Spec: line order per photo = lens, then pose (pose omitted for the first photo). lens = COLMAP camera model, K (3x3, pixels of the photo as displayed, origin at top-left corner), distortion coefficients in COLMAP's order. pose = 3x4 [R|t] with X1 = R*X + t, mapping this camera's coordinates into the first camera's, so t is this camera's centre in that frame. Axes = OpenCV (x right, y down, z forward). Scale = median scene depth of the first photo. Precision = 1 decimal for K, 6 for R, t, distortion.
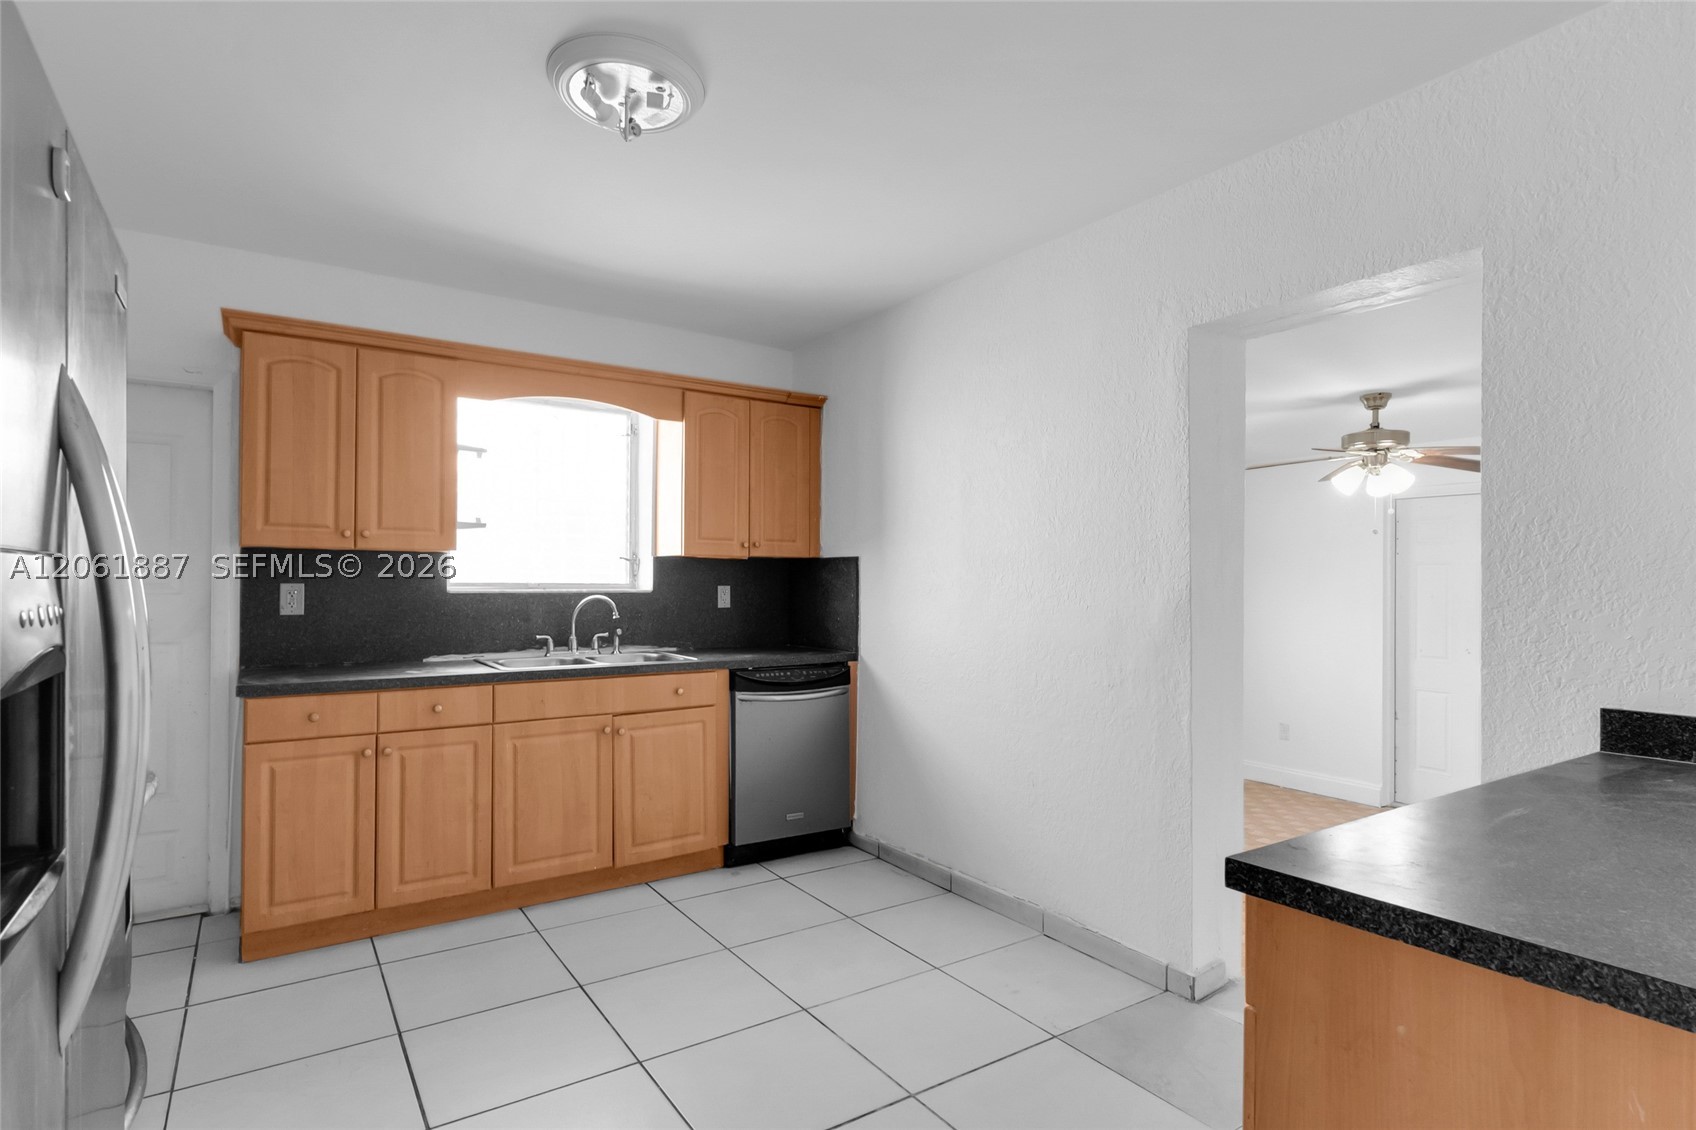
lens RADIAL K [[865.2, 0, 832.5], [0, 865.2, 579.6], [0, 0, 1]] dist [-0.002683, 0.001454]
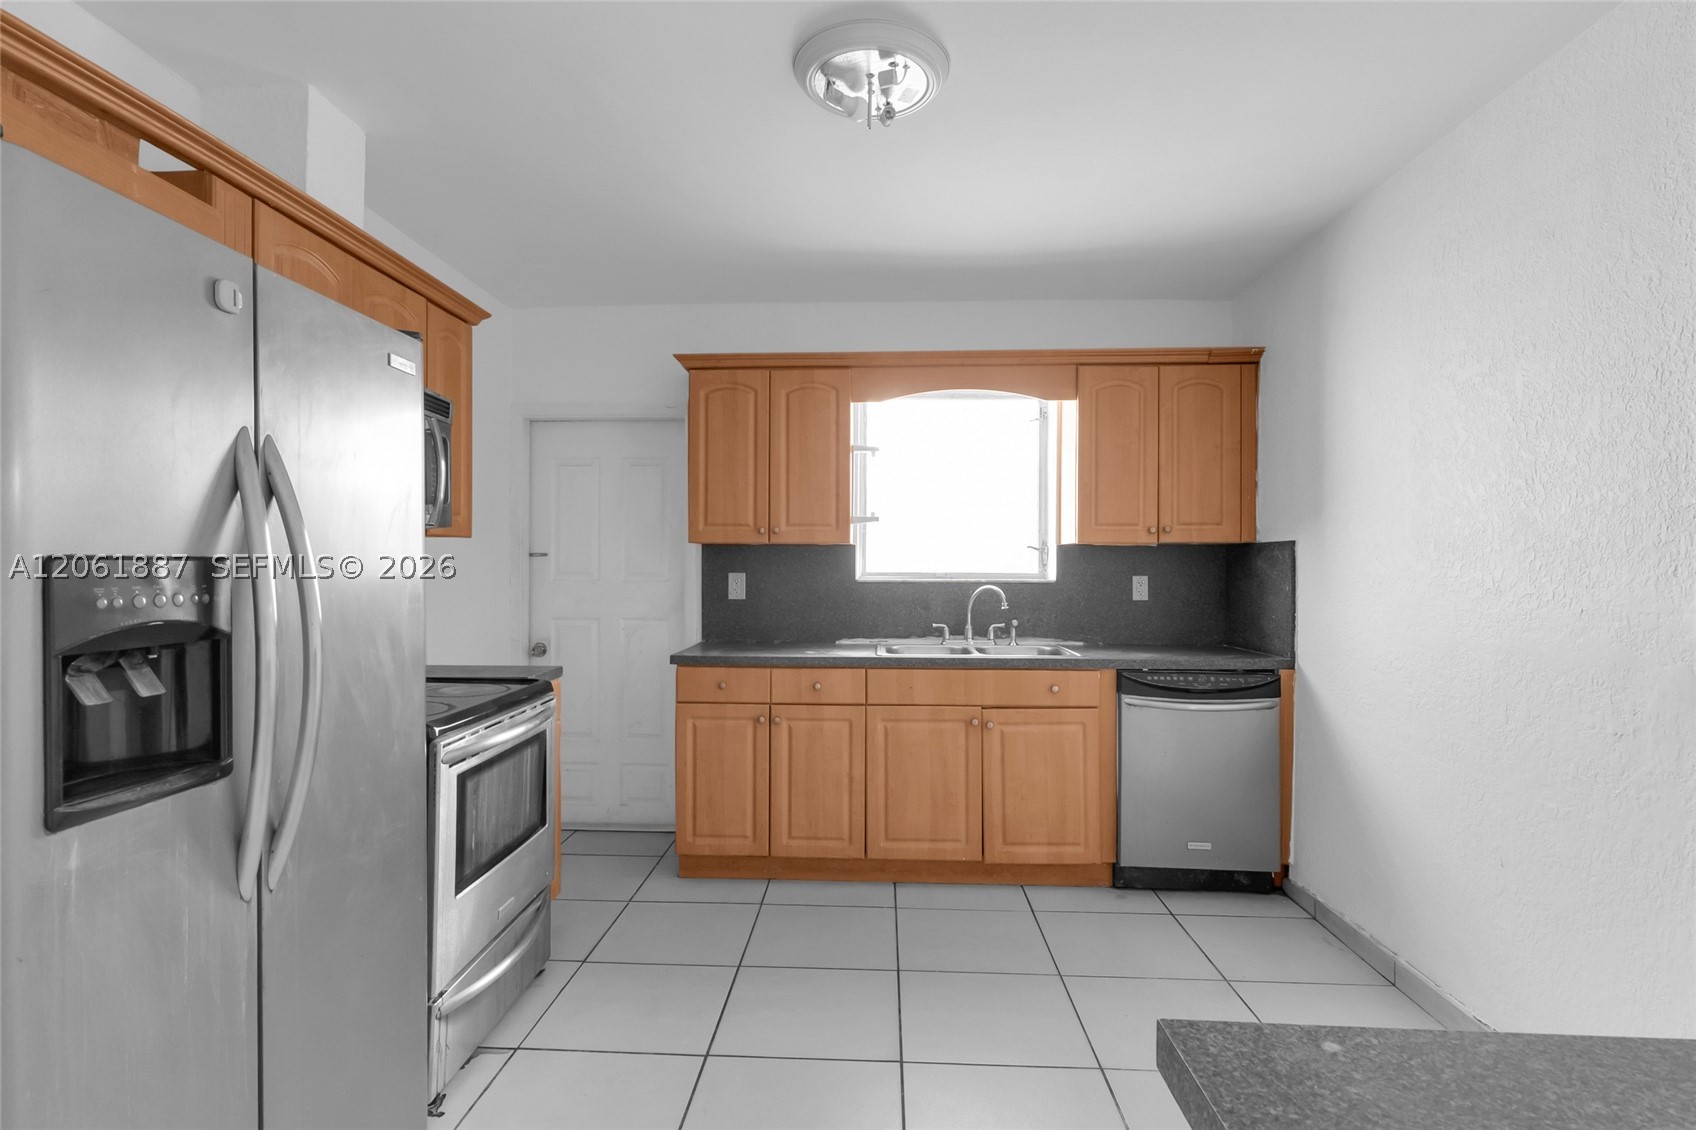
lens RADIAL K [[865.2, 0, 839.1], [0, 865.2, 570.6], [0, 0, 1]] dist [-0.002683, 0.001454]
pose [[0.801147, 0.000192, -0.598468, 0.200406], [0.002264, 0.999992, 0.003352, -0.002549], [0.598463, -0.004040, 0.801140, 0.112708]]
